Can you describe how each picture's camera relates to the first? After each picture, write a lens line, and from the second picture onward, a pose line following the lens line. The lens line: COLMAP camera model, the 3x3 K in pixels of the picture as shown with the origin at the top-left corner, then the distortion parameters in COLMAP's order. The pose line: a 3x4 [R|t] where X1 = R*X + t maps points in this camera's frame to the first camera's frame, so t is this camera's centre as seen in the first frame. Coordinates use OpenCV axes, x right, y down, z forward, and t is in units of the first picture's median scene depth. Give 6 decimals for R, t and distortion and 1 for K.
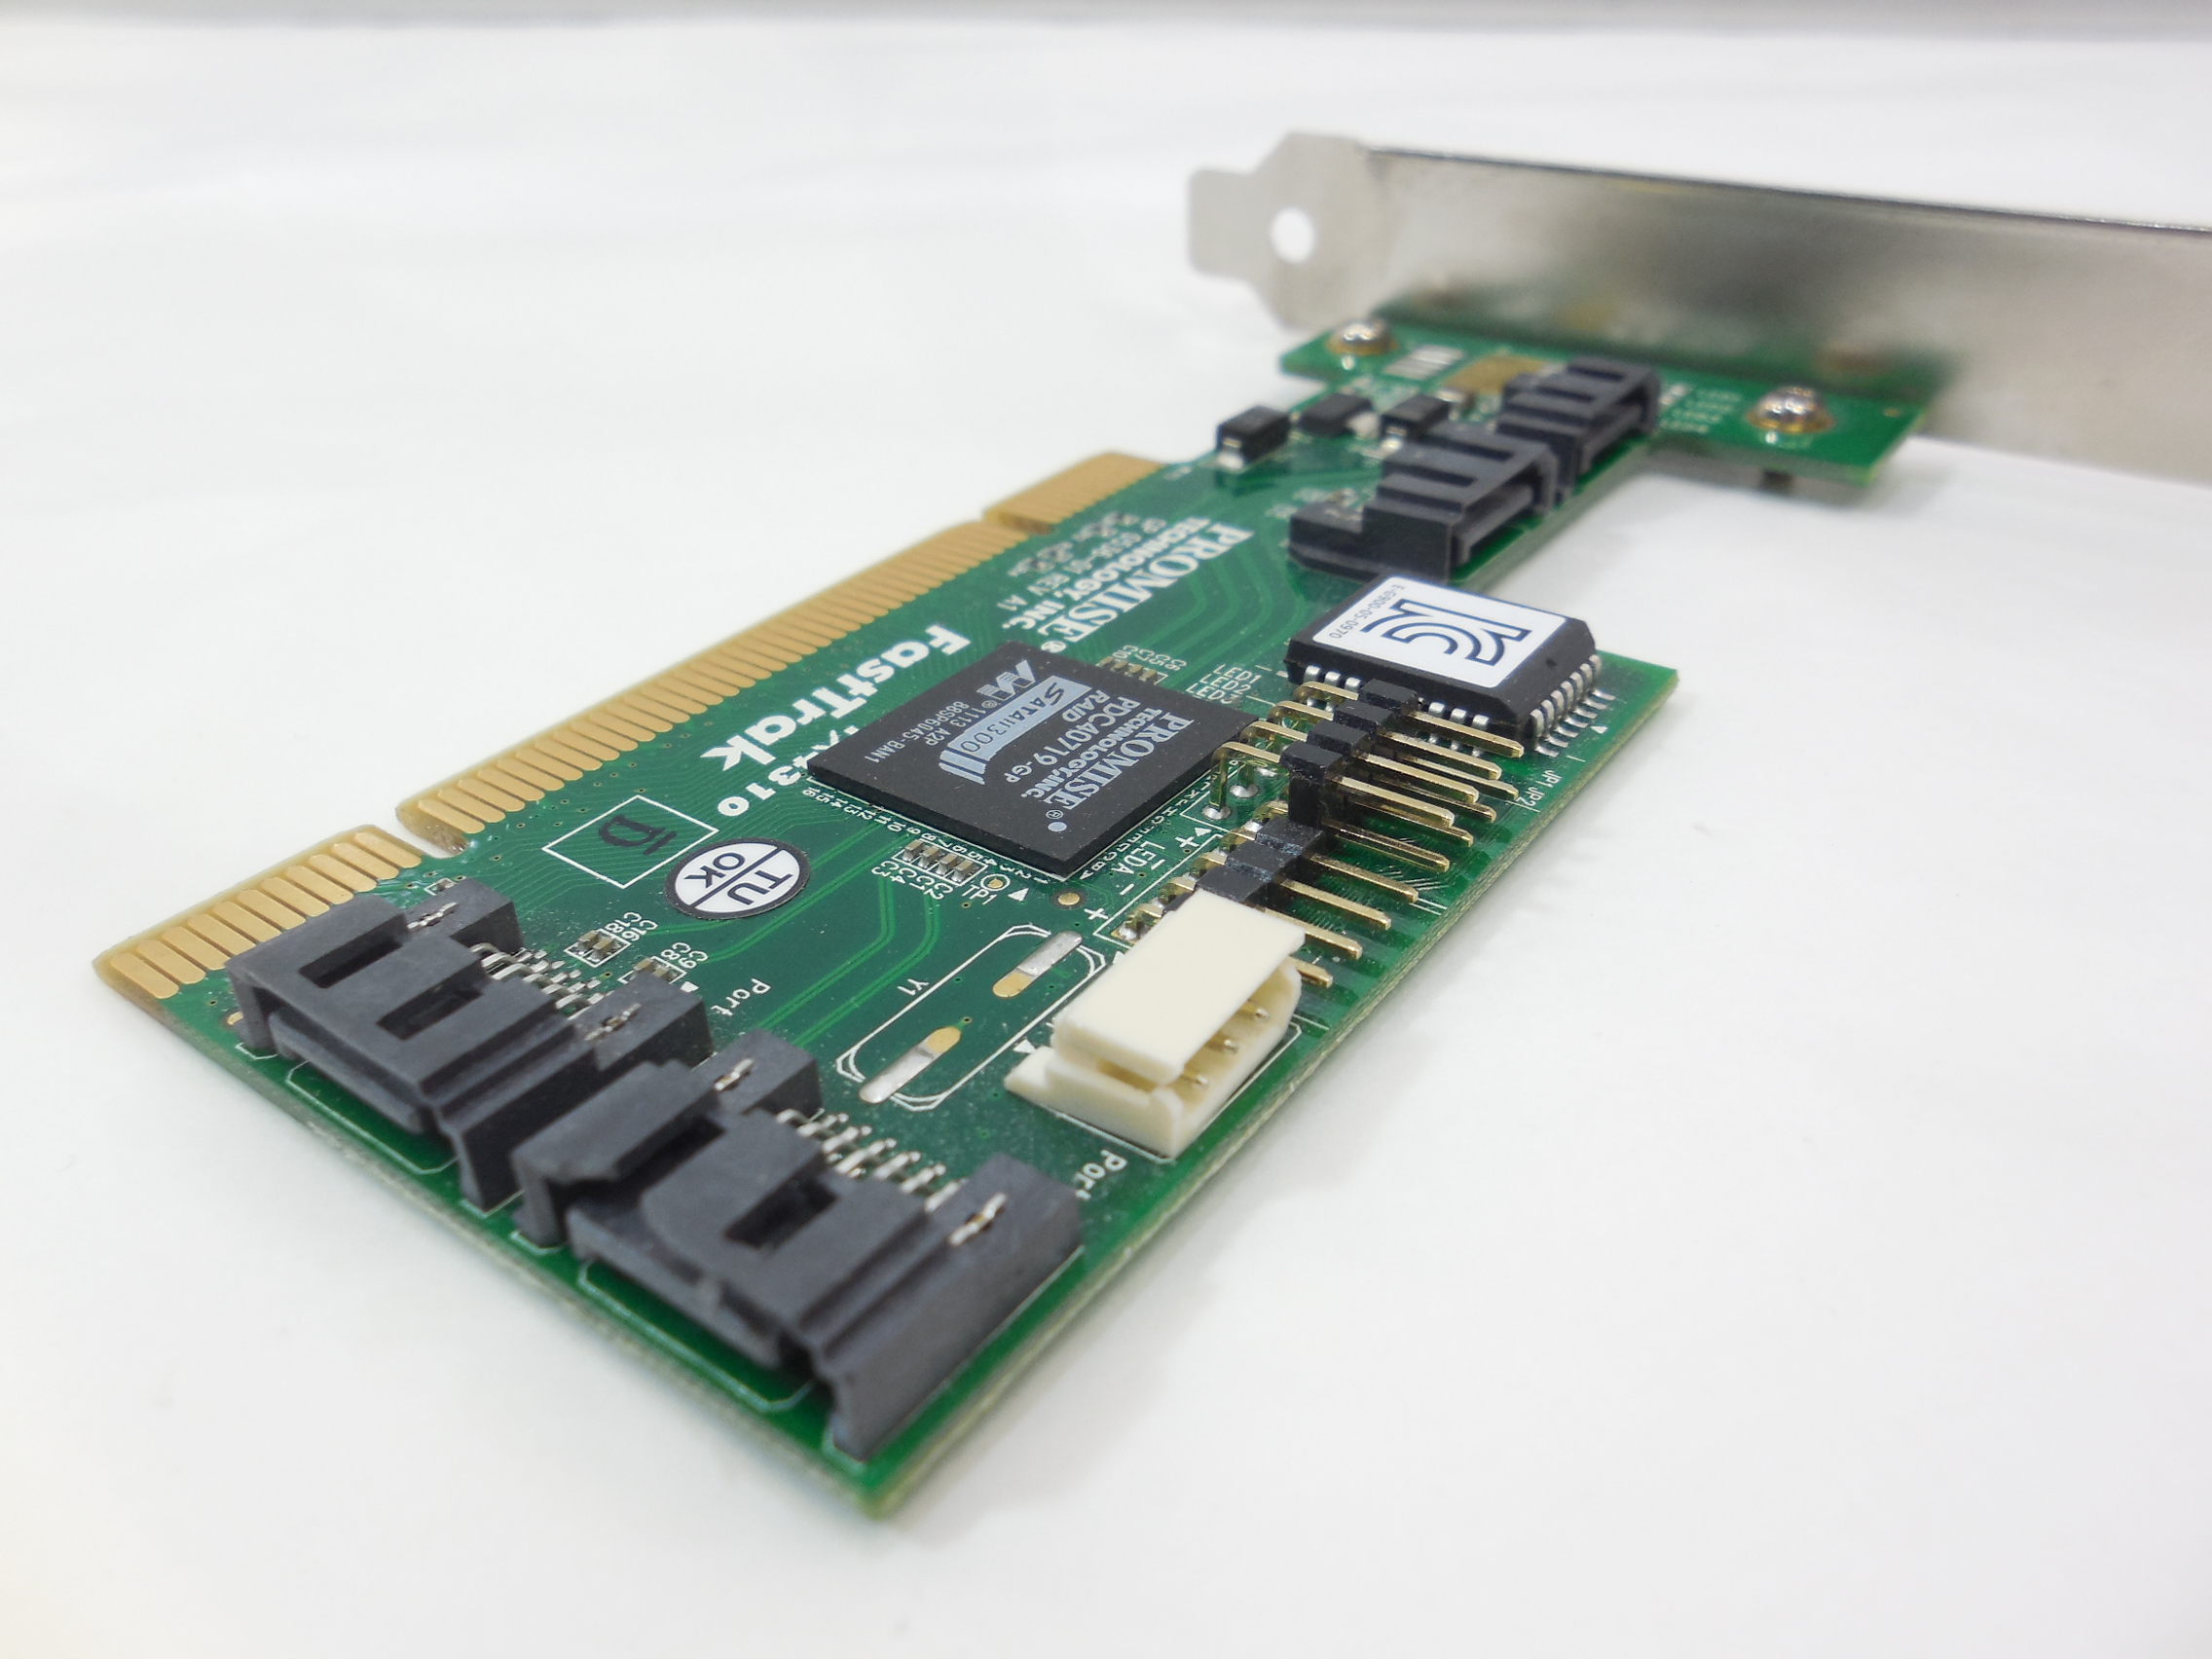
lens RADIAL K [[1664.3, 0, 1123.6], [0, 1664.3, 837.1], [0, 0, 1]] dist [-0.049757, 0.073831]
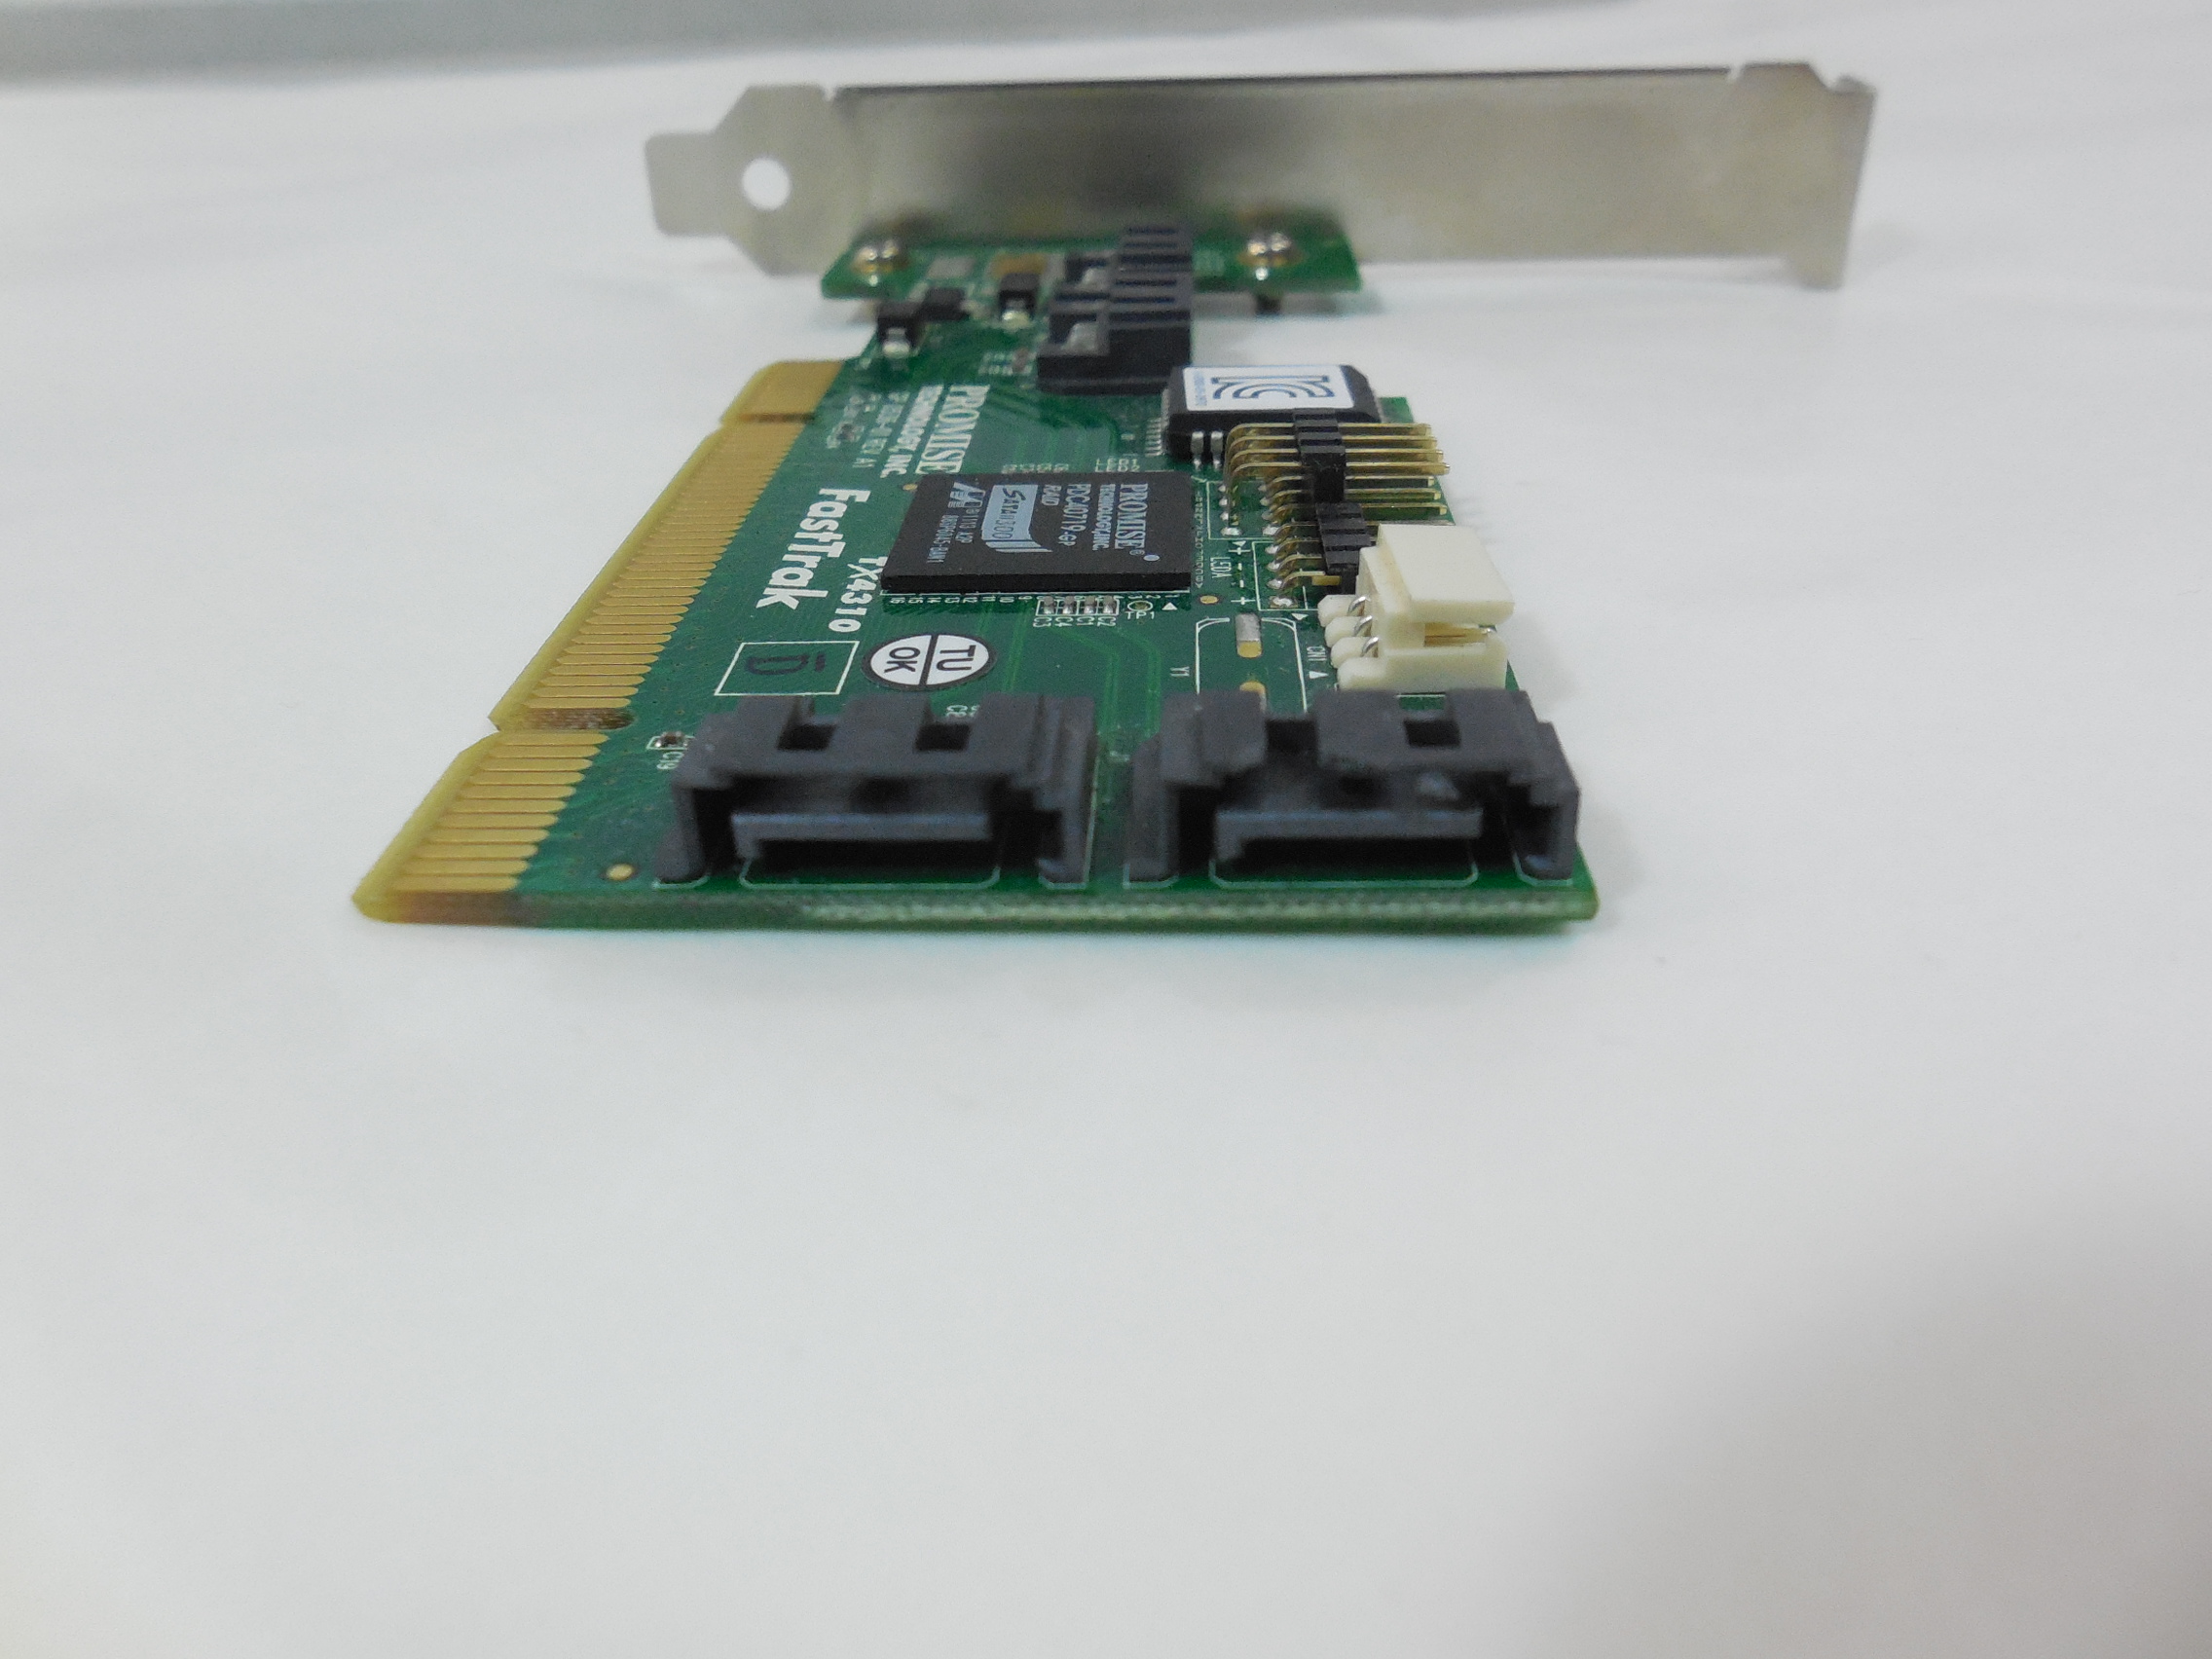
lens RADIAL K [[1664.3, 0, 1094.4], [0, 1664.3, 833.6], [0, 0, 1]] dist [-0.049757, 0.073831]
pose [[0.837111, -0.283057, 0.468108, -0.576230], [0.304585, 0.951982, 0.030962, 0.110645], [-0.454394, 0.116660, 0.883129, 0.025114]]
